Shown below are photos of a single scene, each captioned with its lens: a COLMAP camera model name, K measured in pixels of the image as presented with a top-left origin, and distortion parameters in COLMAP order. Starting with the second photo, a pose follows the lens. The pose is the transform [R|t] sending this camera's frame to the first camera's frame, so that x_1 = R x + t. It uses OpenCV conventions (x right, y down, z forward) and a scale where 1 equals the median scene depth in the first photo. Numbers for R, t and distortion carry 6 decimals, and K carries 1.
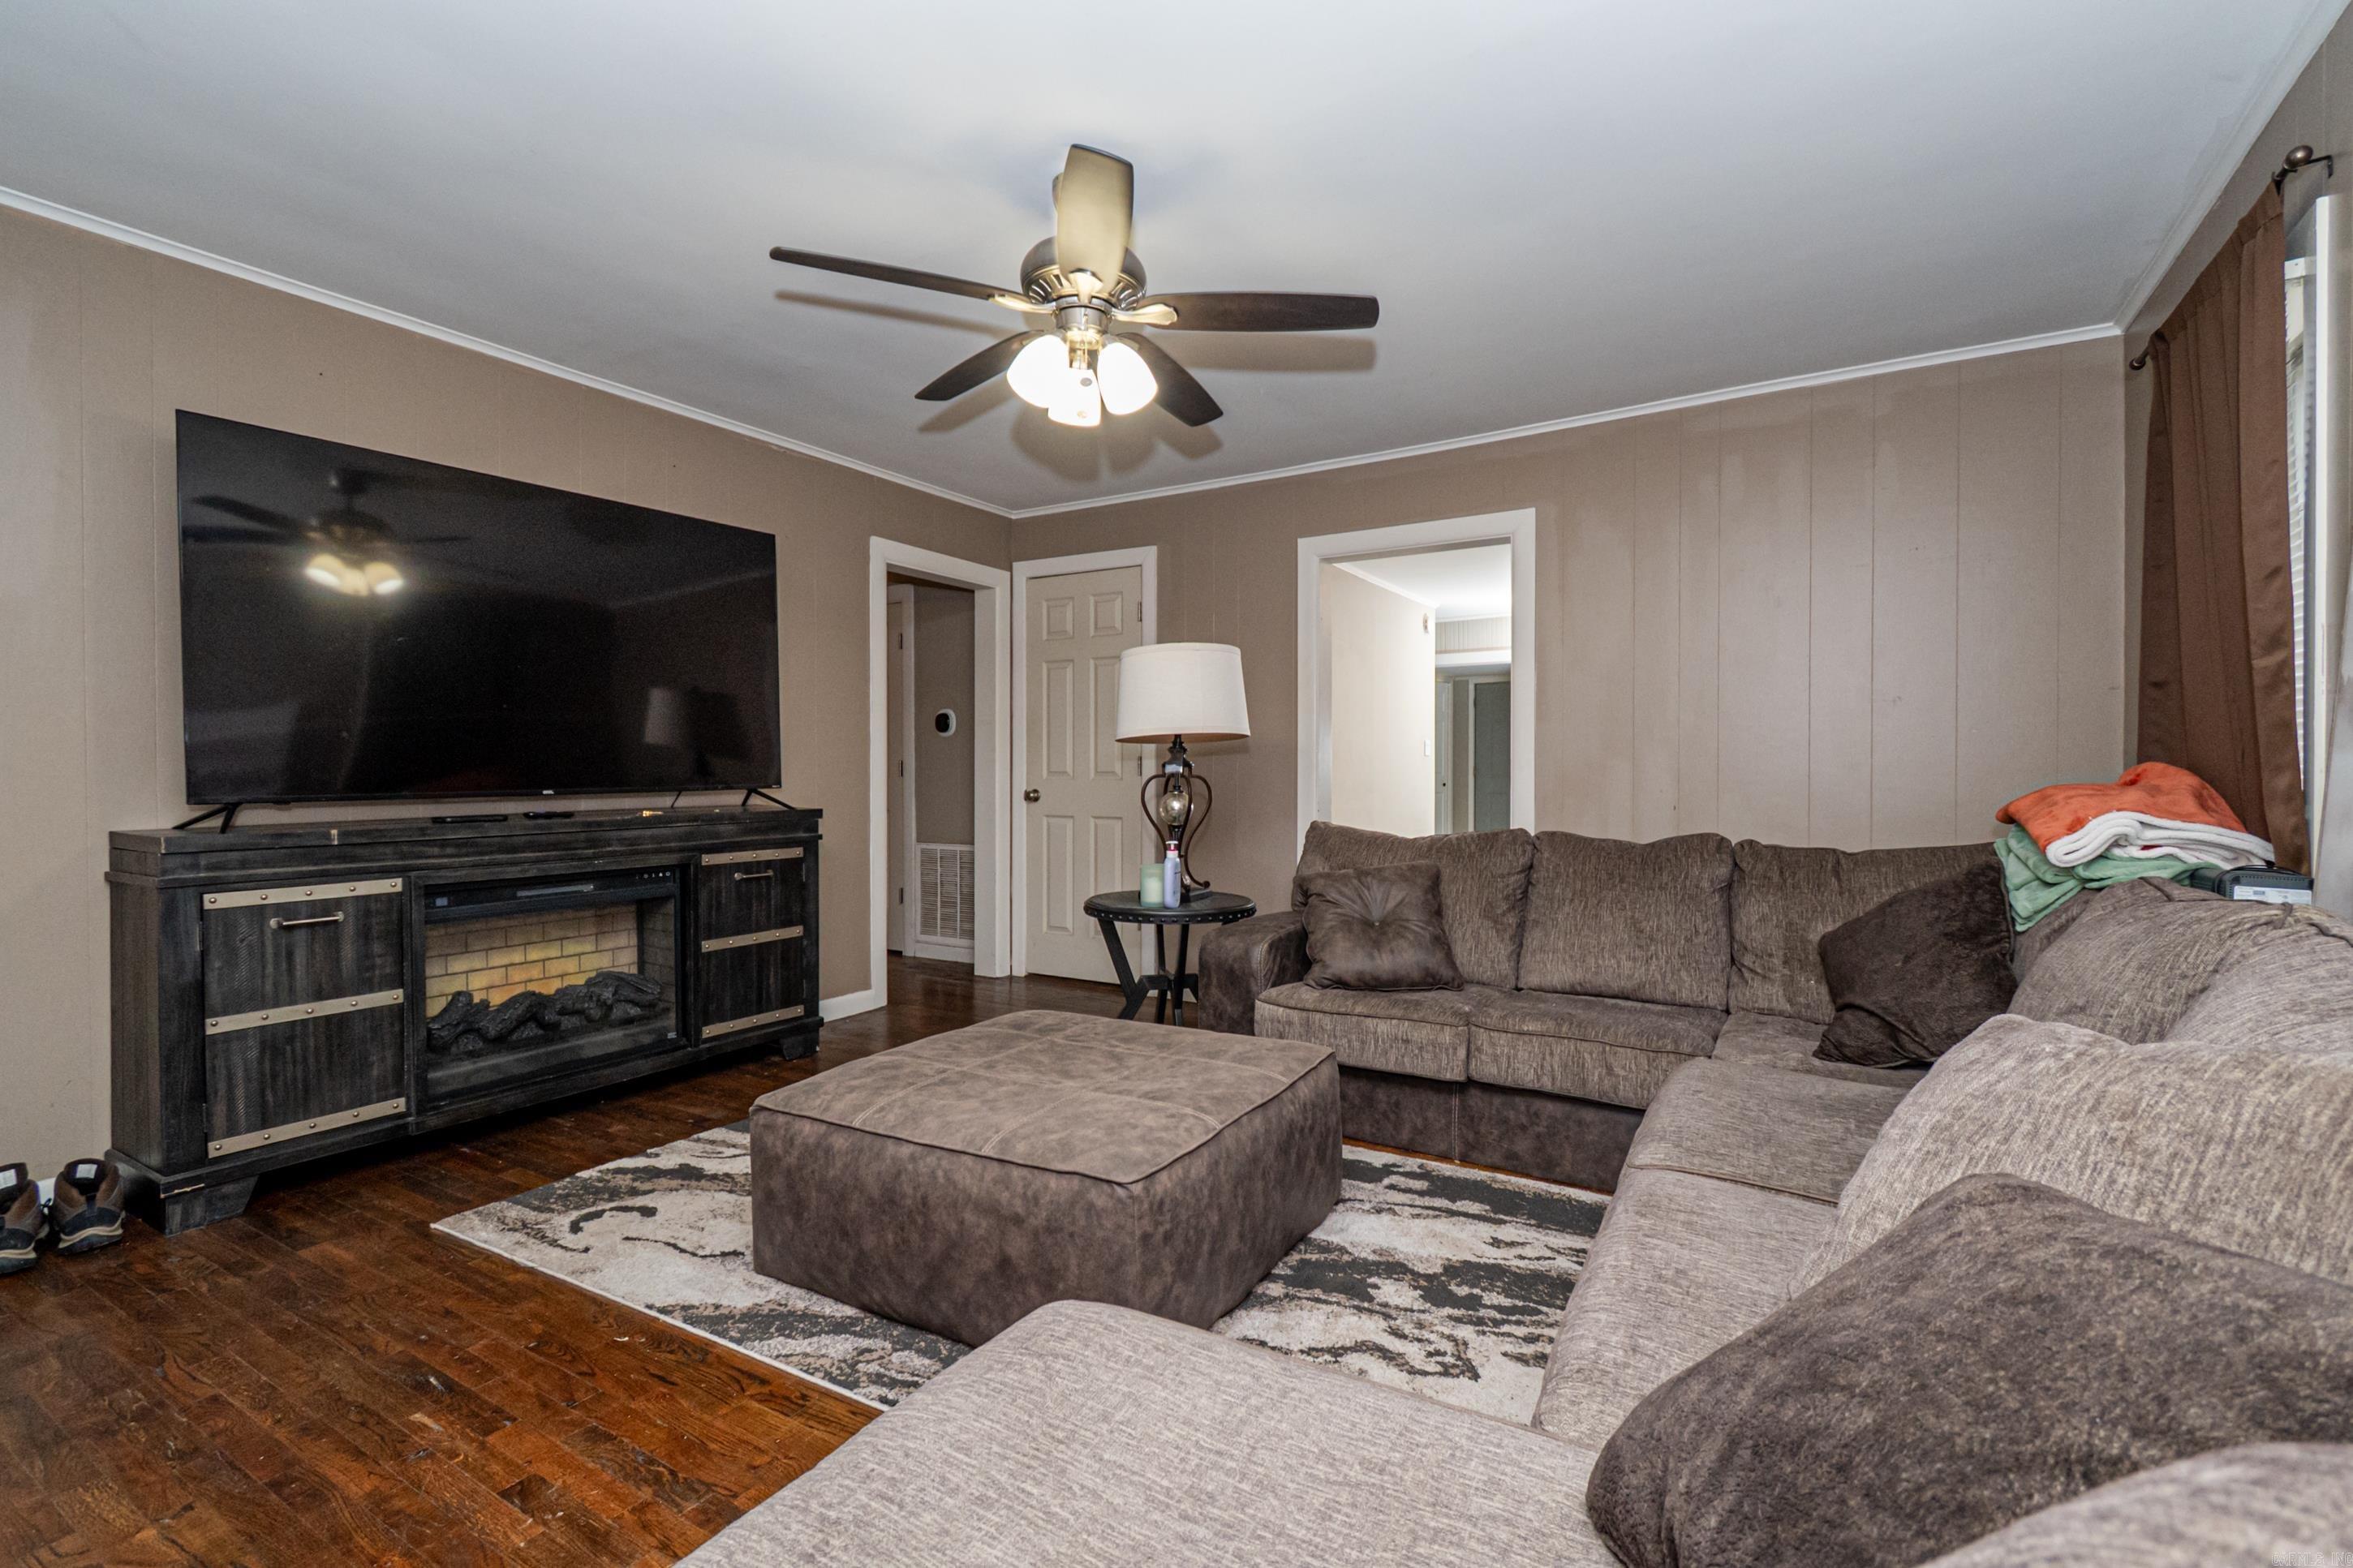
lens RADIAL K [[1045.8, 0, 1198.9], [0, 1045.8, 776.6], [0, 0, 1]] dist [0.001092, -0.000007]
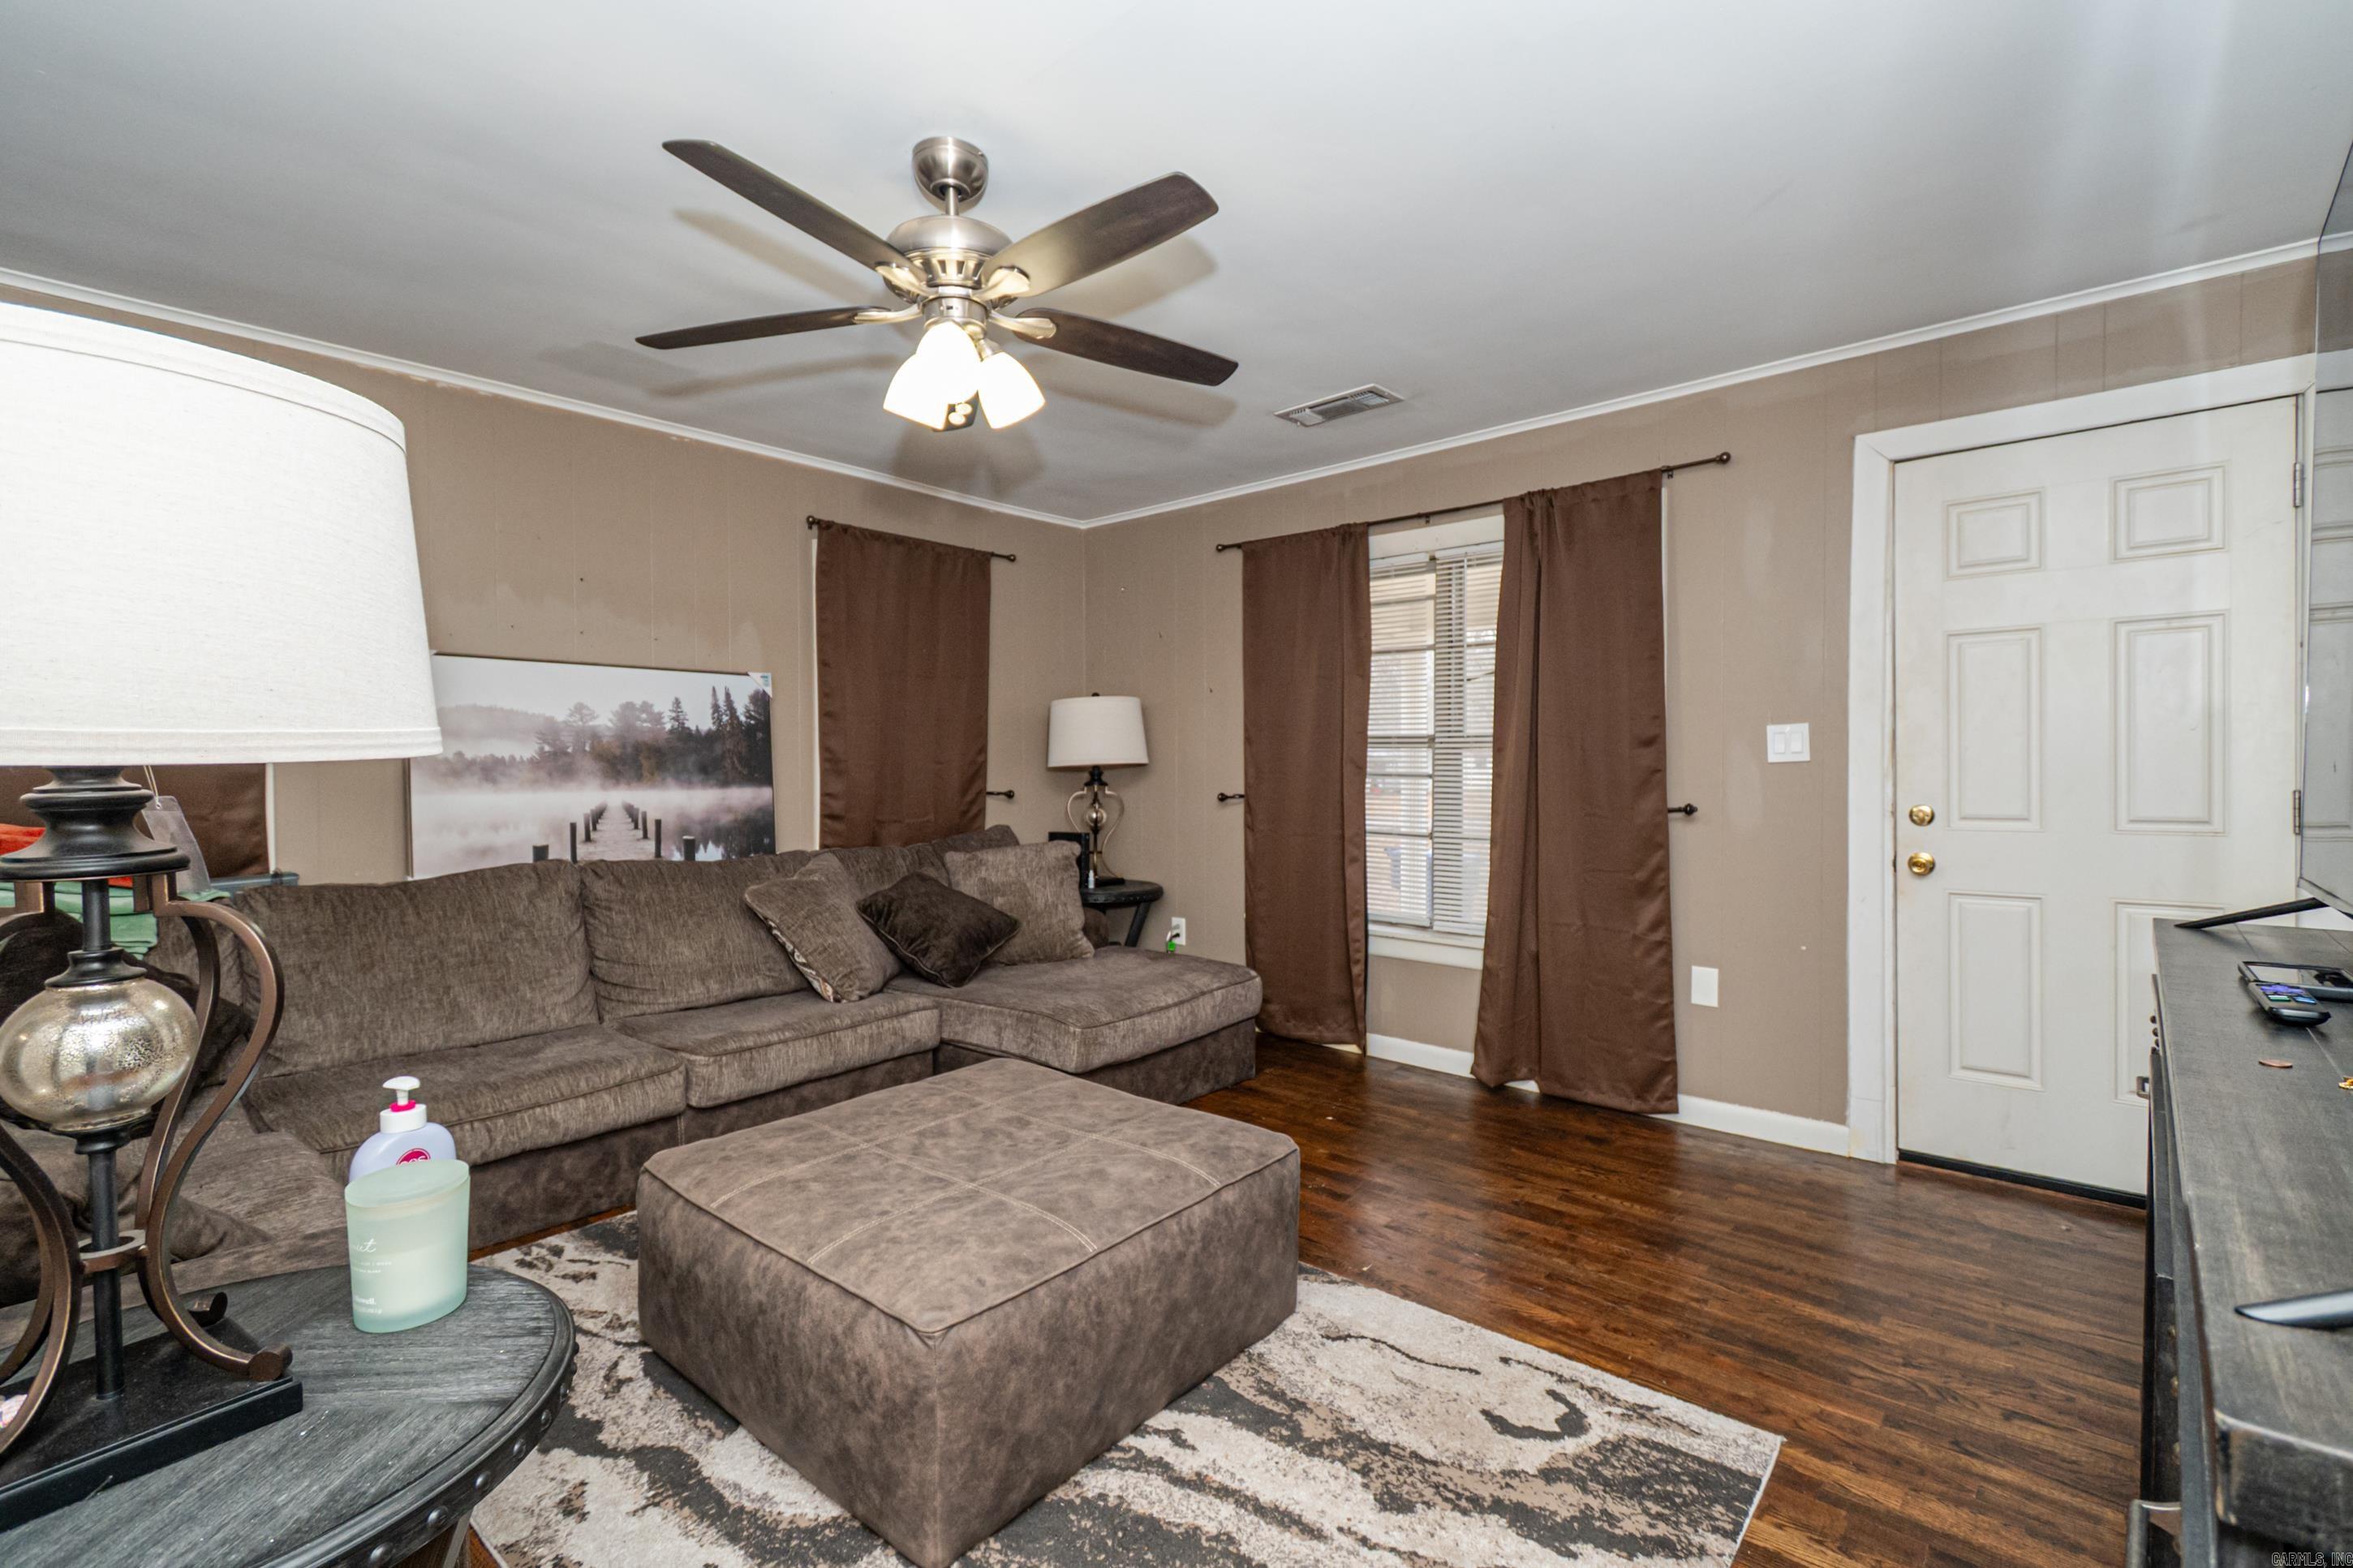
lens RADIAL K [[1045.8, 0, 1174.1], [0, 1045.8, 781.5], [0, 0, 1]] dist [0.001092, -0.000007]
pose [[-0.979916, -0.000800, 0.199407, -0.453137], [0.002139, 0.999892, 0.014518, -0.046260], [-0.199397, 0.014653, -0.979809, 1.777118]]
